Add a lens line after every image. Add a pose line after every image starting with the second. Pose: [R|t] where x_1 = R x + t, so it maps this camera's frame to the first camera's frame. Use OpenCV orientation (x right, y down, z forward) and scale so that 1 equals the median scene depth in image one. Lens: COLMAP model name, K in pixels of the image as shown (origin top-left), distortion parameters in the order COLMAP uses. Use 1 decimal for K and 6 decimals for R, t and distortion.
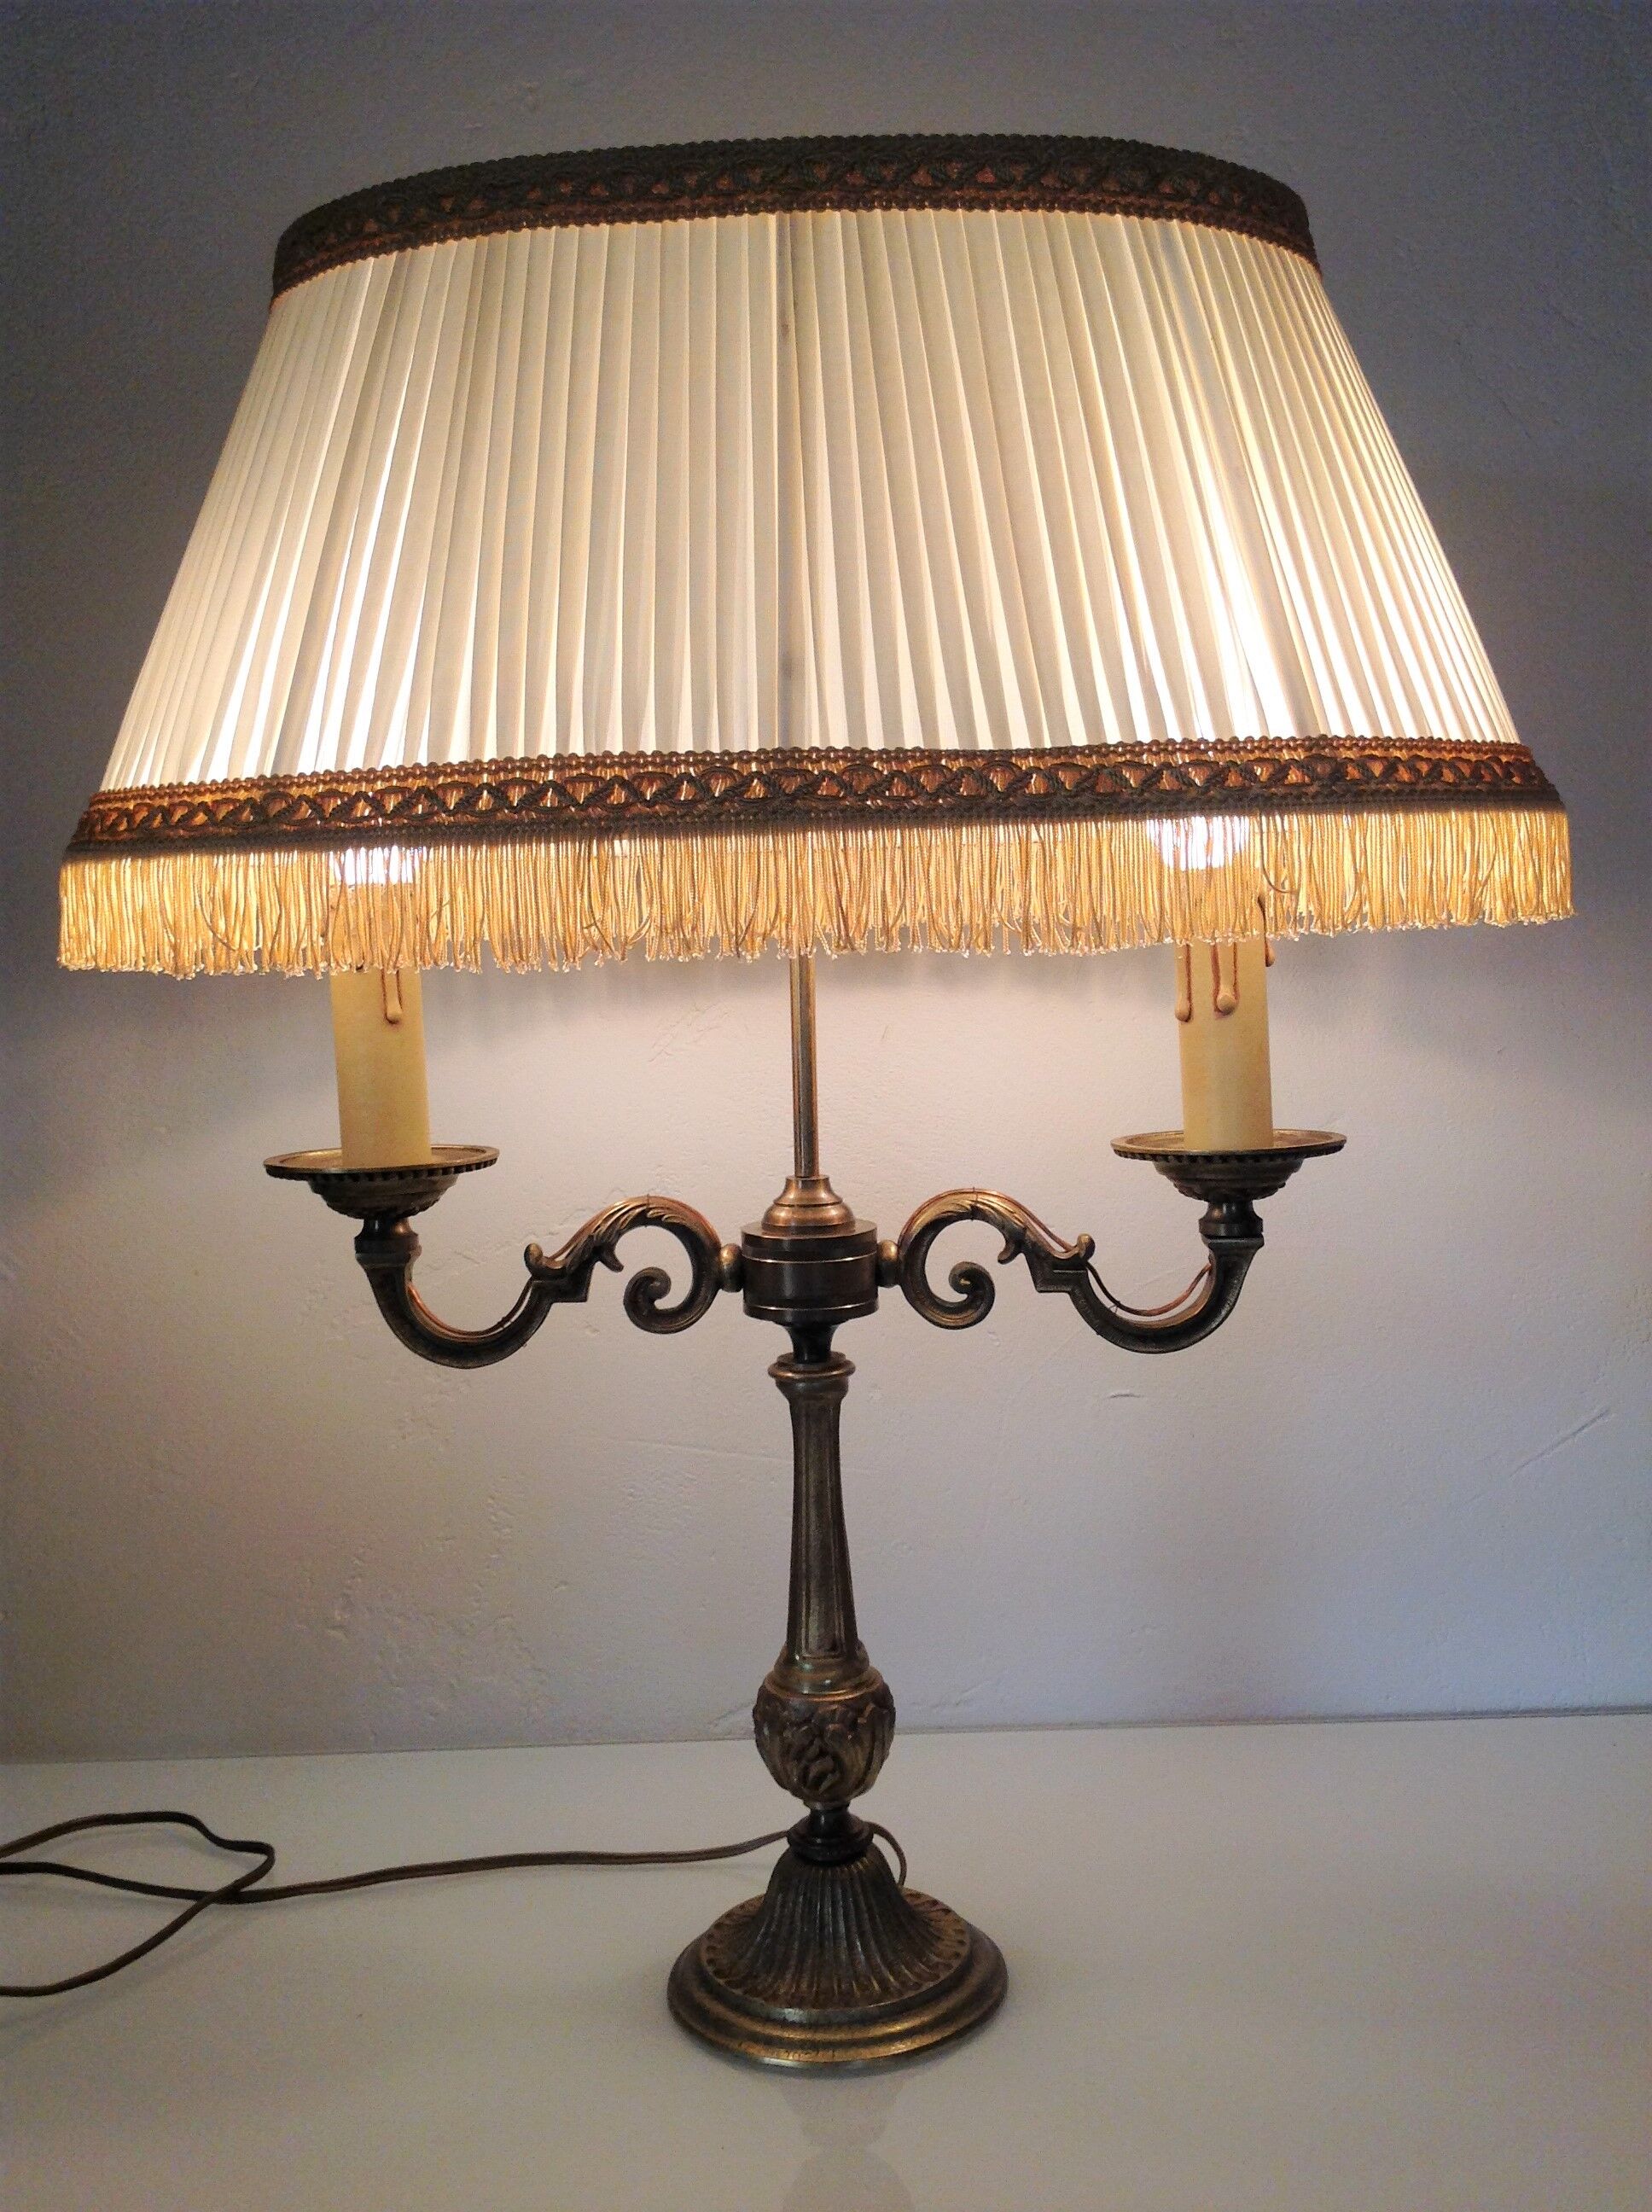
lens RADIAL K [[2102.5, 0, 874.0], [0, 2102.5, 1126.5], [0, 0, 1]] dist [0.060271, 0.000000]
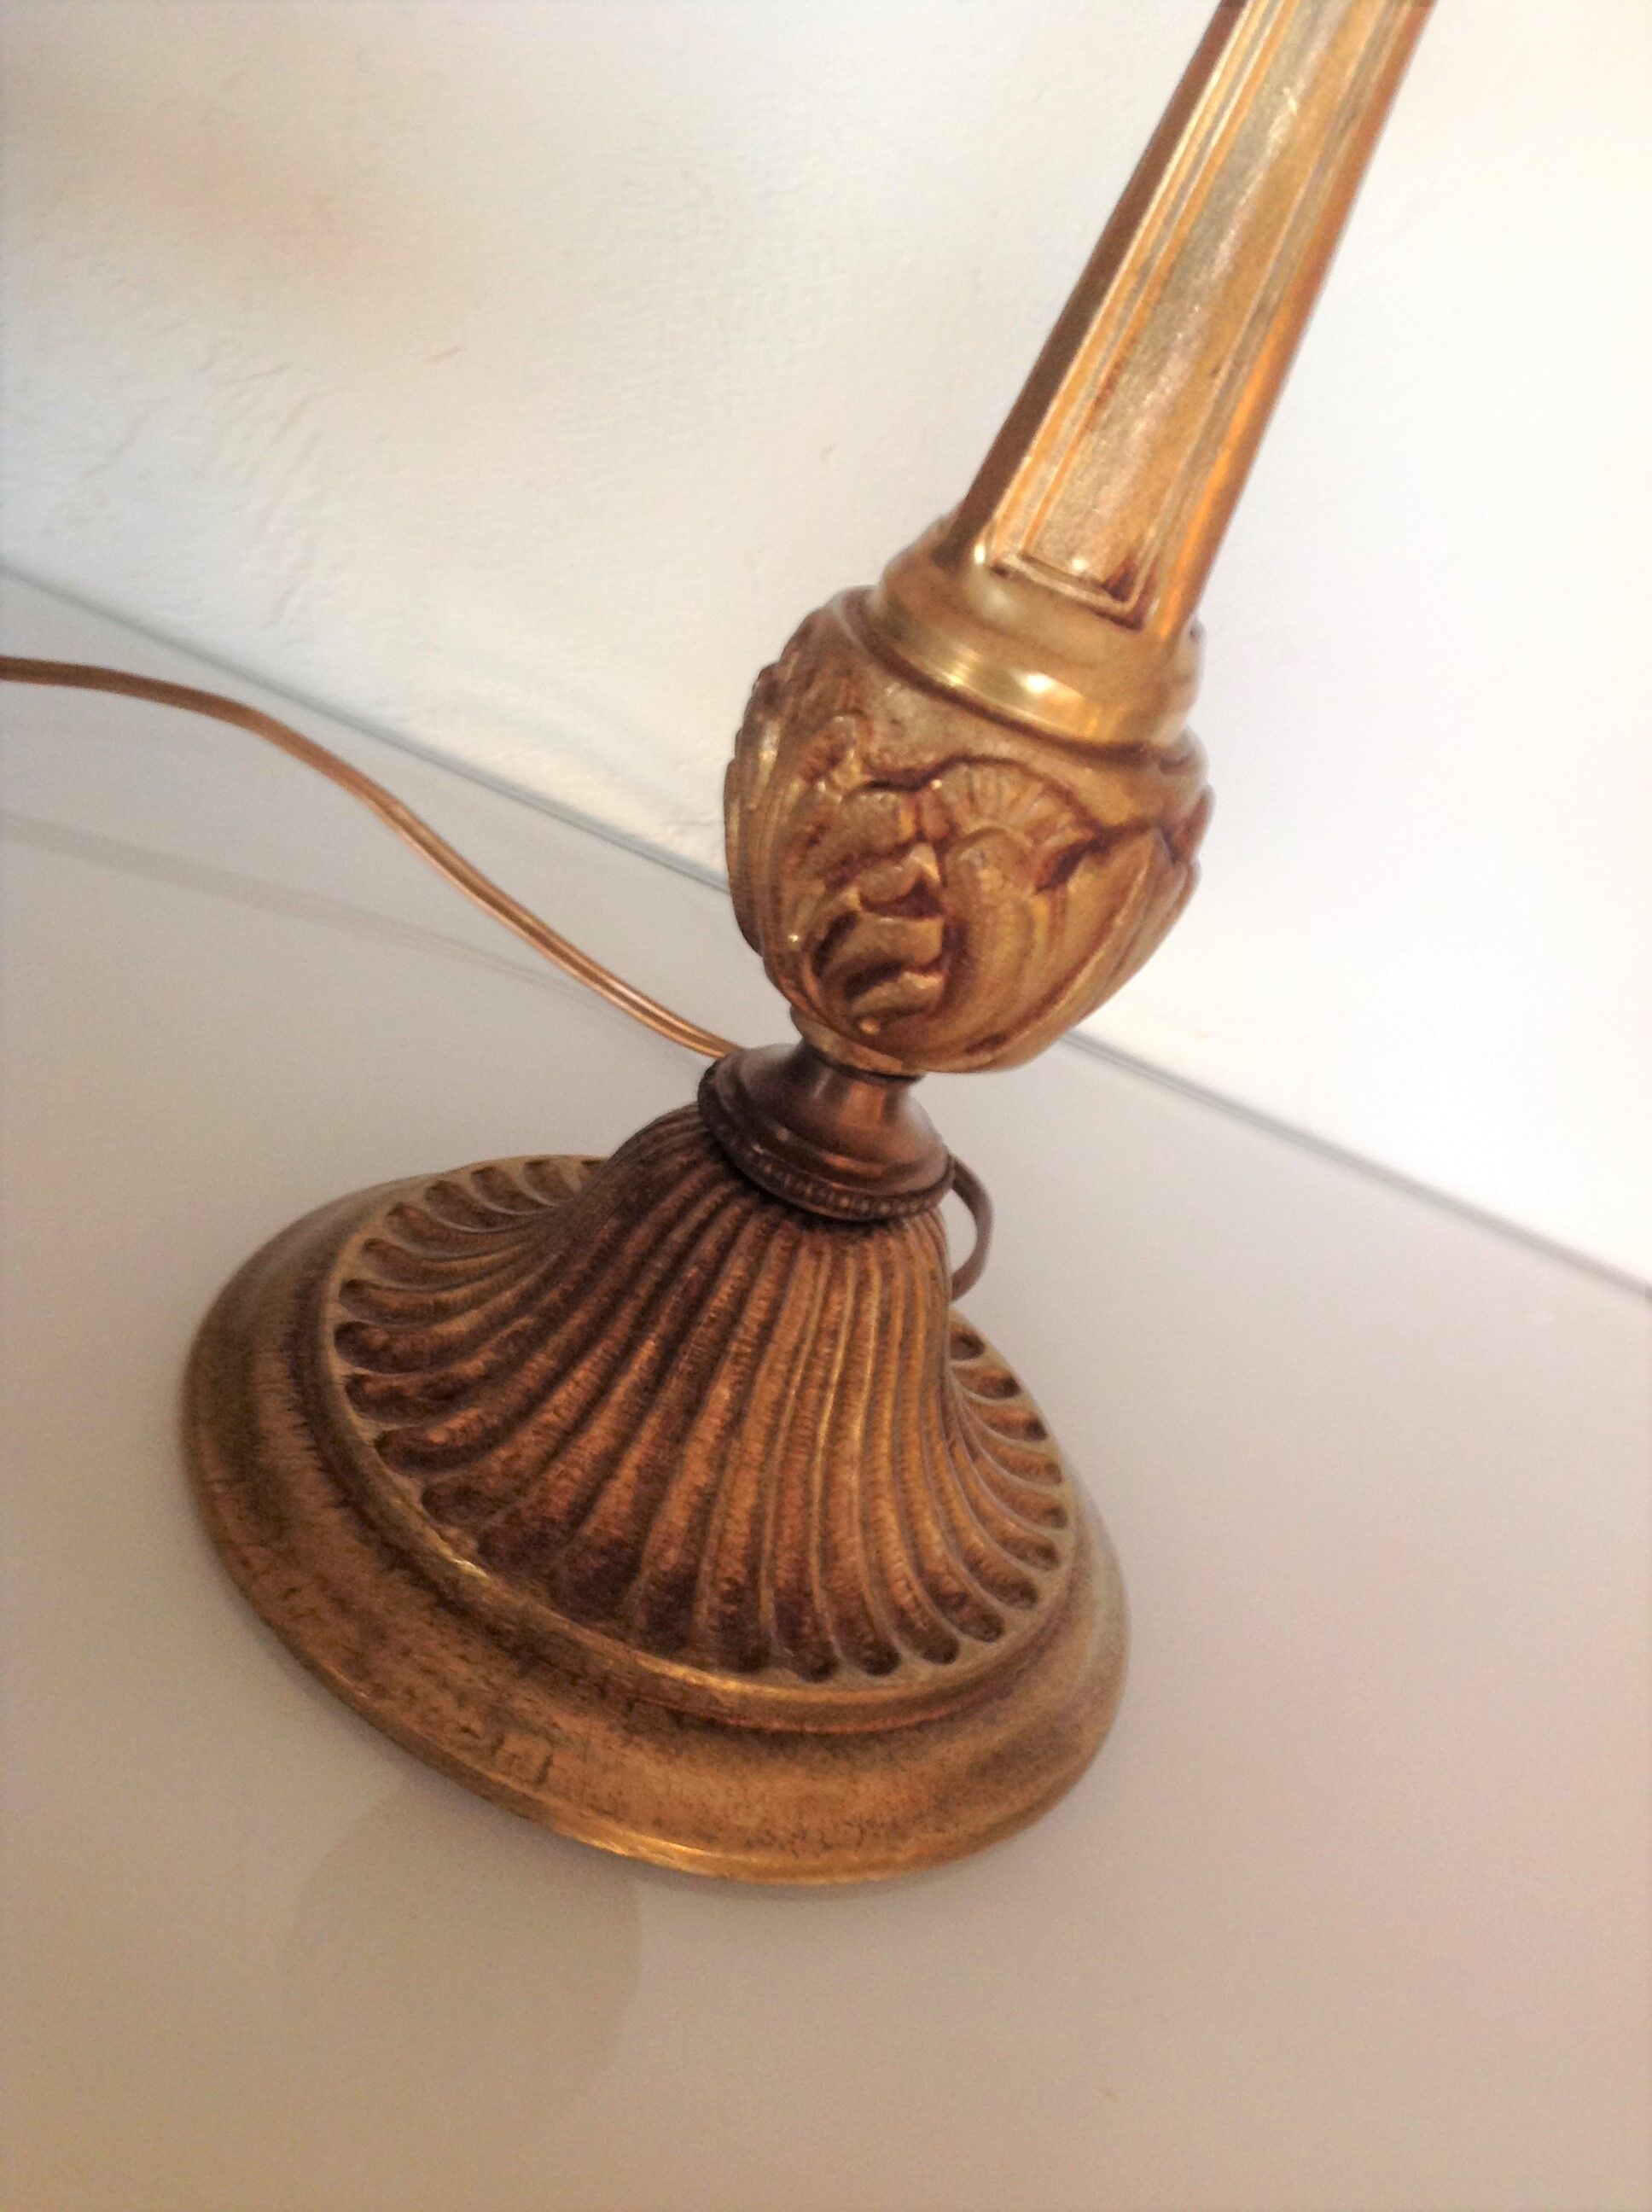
lens RADIAL K [[2102.5, 0, 830.3], [0, 2102.5, 1120.3], [0, 0, 1]] dist [0.060271, 0.000000]
pose [[0.902258, 0.430385, 0.026442, -0.034793], [-0.408421, 0.833326, 0.372506, 0.257479], [0.138286, -0.346896, 0.927653, 0.845394]]
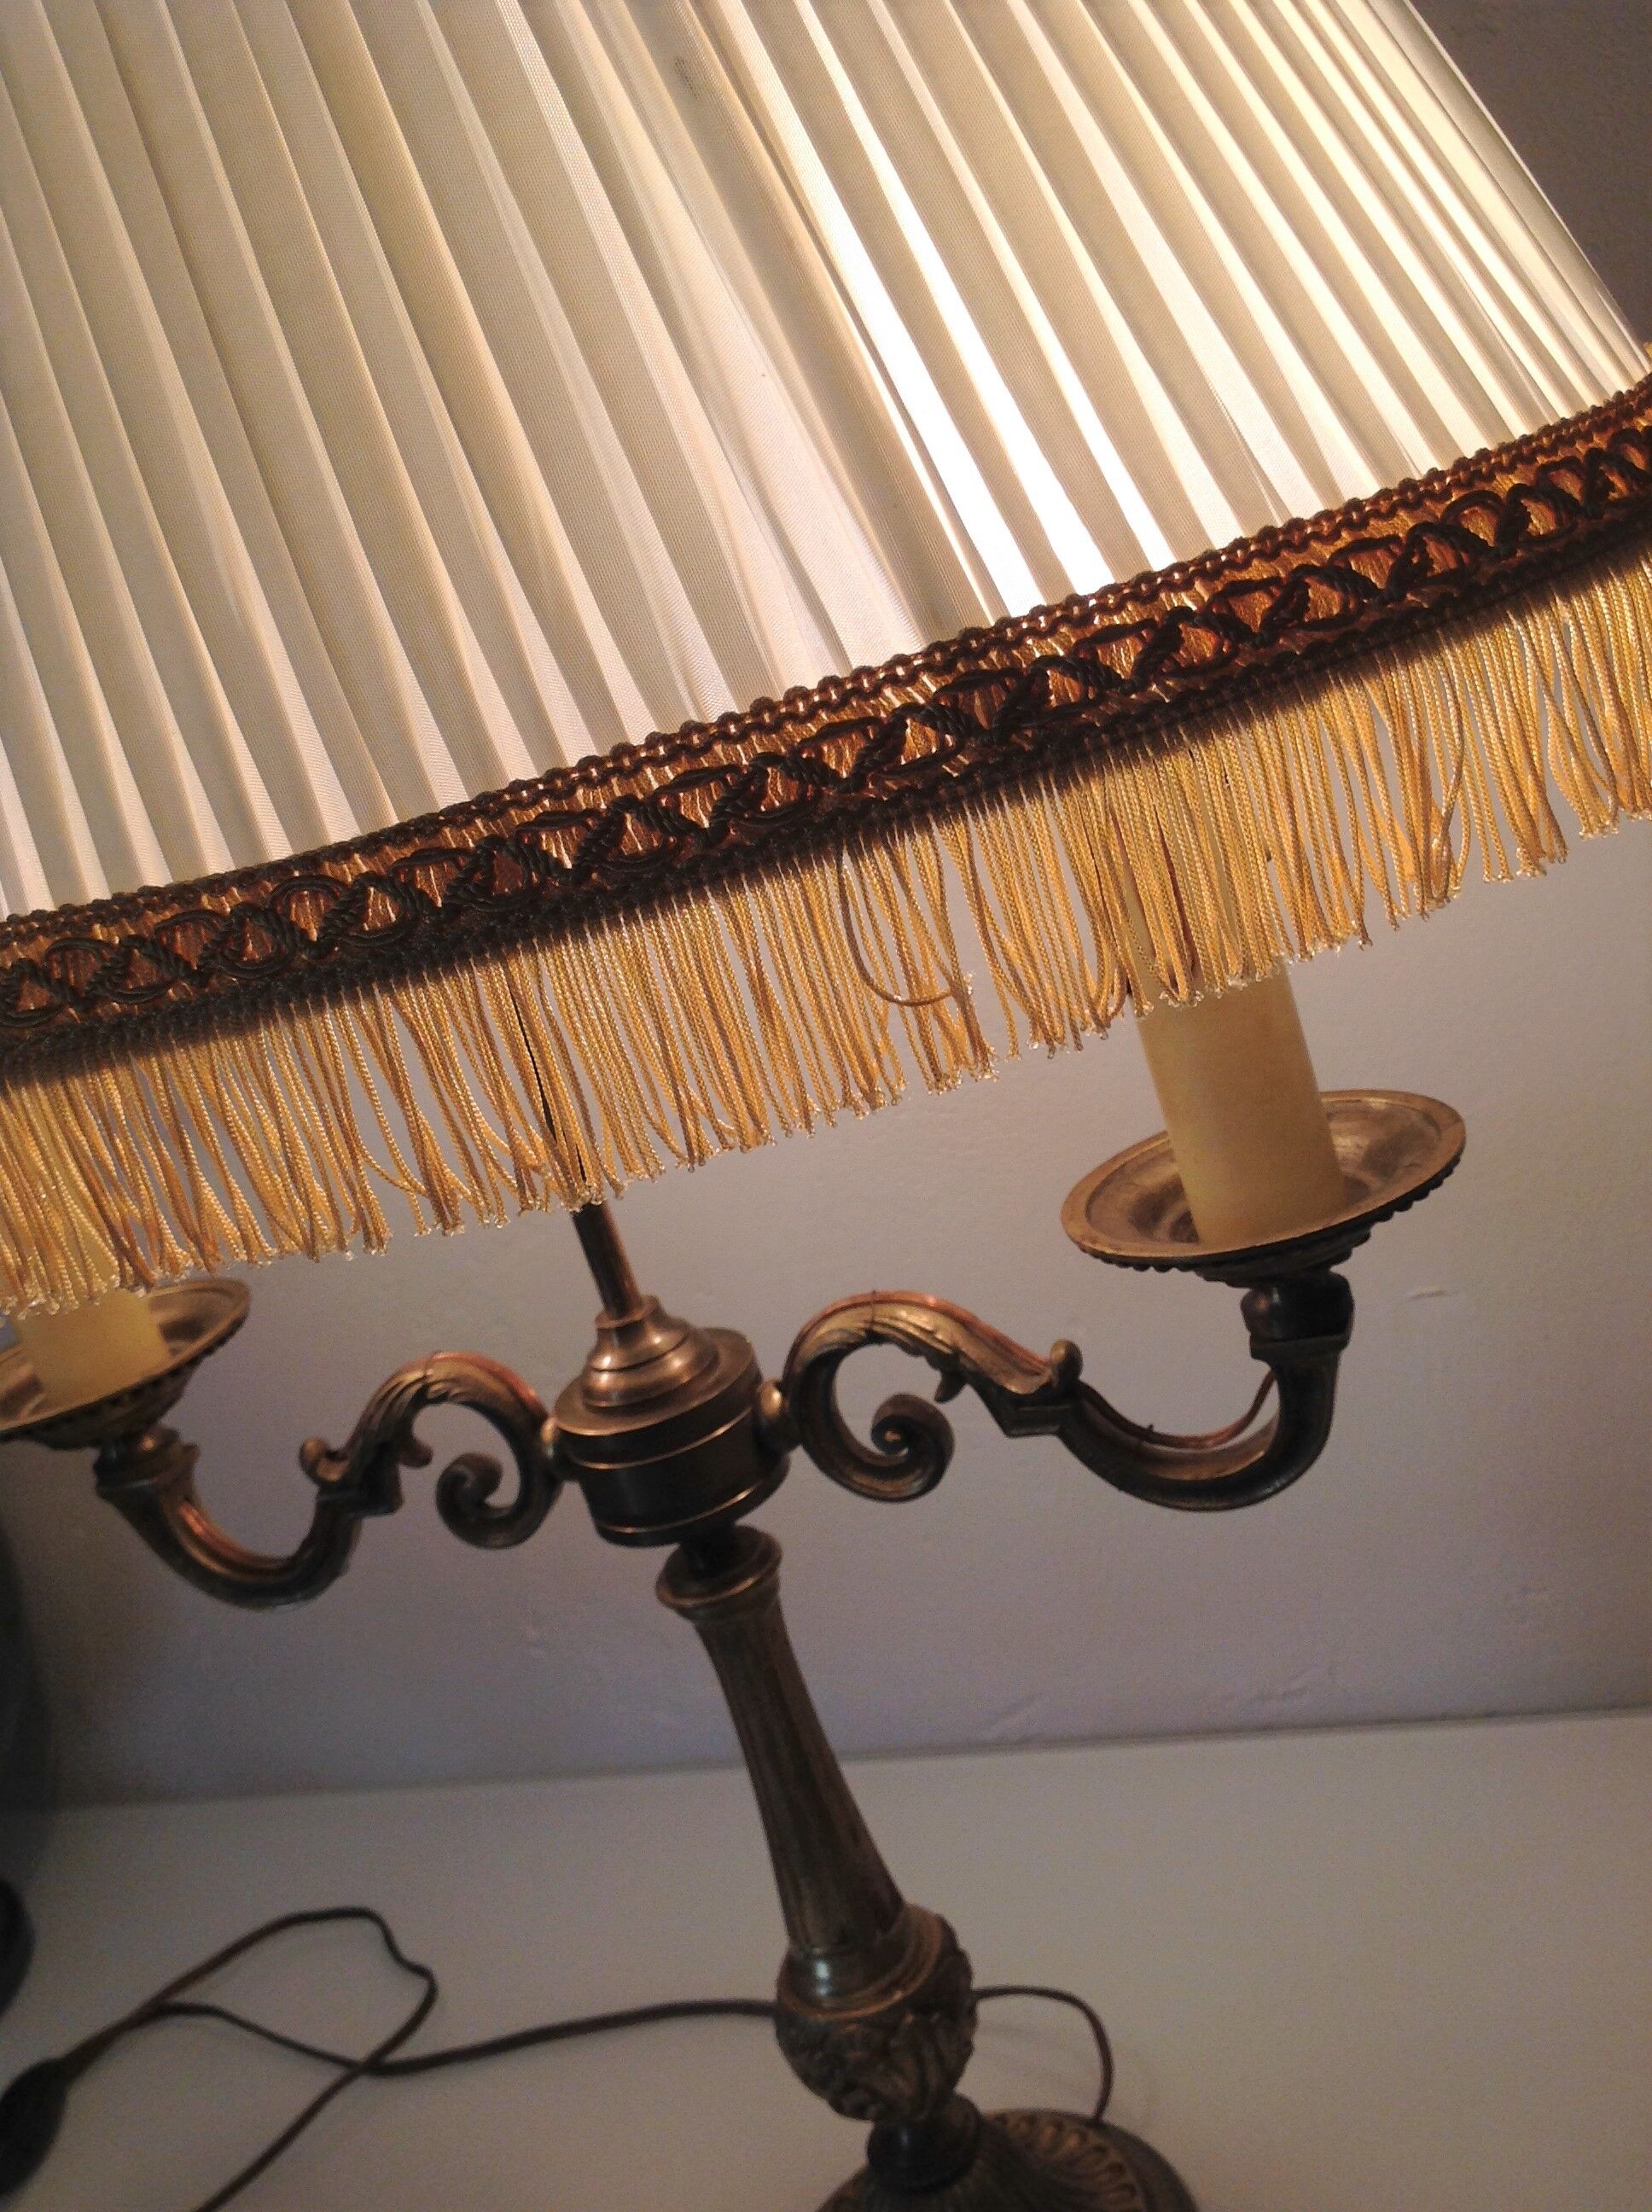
lens RADIAL K [[2102.5, 0, 864.3], [0, 2102.5, 1099.8], [0, 0, 1]] dist [0.060271, 0.000000]
pose [[0.920303, -0.146727, -0.362647, 0.326098], [0.230846, 0.952084, 0.200615, -0.176679], [0.315835, -0.268343, 0.910077, 0.524241]]
